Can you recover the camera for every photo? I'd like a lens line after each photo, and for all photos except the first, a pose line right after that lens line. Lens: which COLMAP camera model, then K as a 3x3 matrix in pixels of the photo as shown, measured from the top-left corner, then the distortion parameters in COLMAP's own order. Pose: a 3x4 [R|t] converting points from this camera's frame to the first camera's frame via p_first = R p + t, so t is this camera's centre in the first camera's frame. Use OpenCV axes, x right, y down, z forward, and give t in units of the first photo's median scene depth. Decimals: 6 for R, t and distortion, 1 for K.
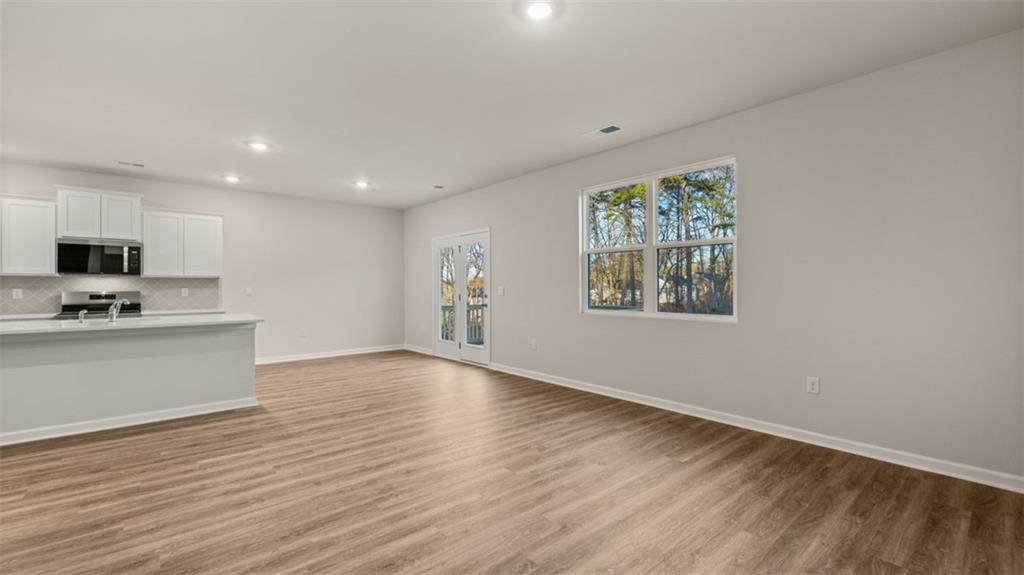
lens RADIAL K [[436.9, 0, 512.0], [0, 436.9, 287.5], [0, 0, 1]] dist [0.001757, 0.000405]
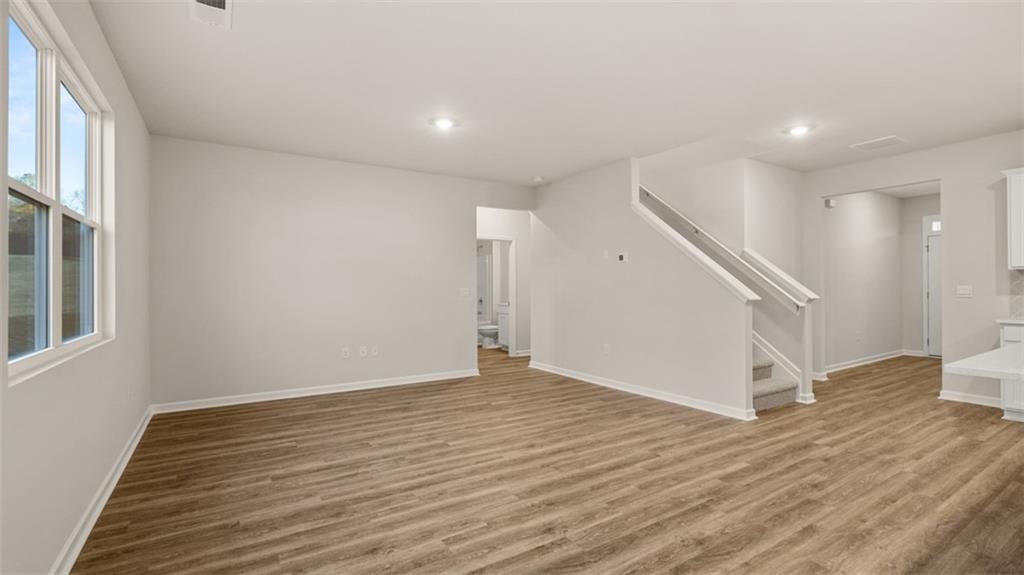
lens RADIAL K [[447.0, 0, 512.0], [0, 447.0, 287.5], [0, 0, 1]] dist [-0.002740, -0.000289]
pose [[-0.990742, 0.007743, 0.135534, -0.327280], [0.007692, 0.999970, -0.000901, -0.000752], [-0.135537, 0.000150, -0.990772, 2.052686]]
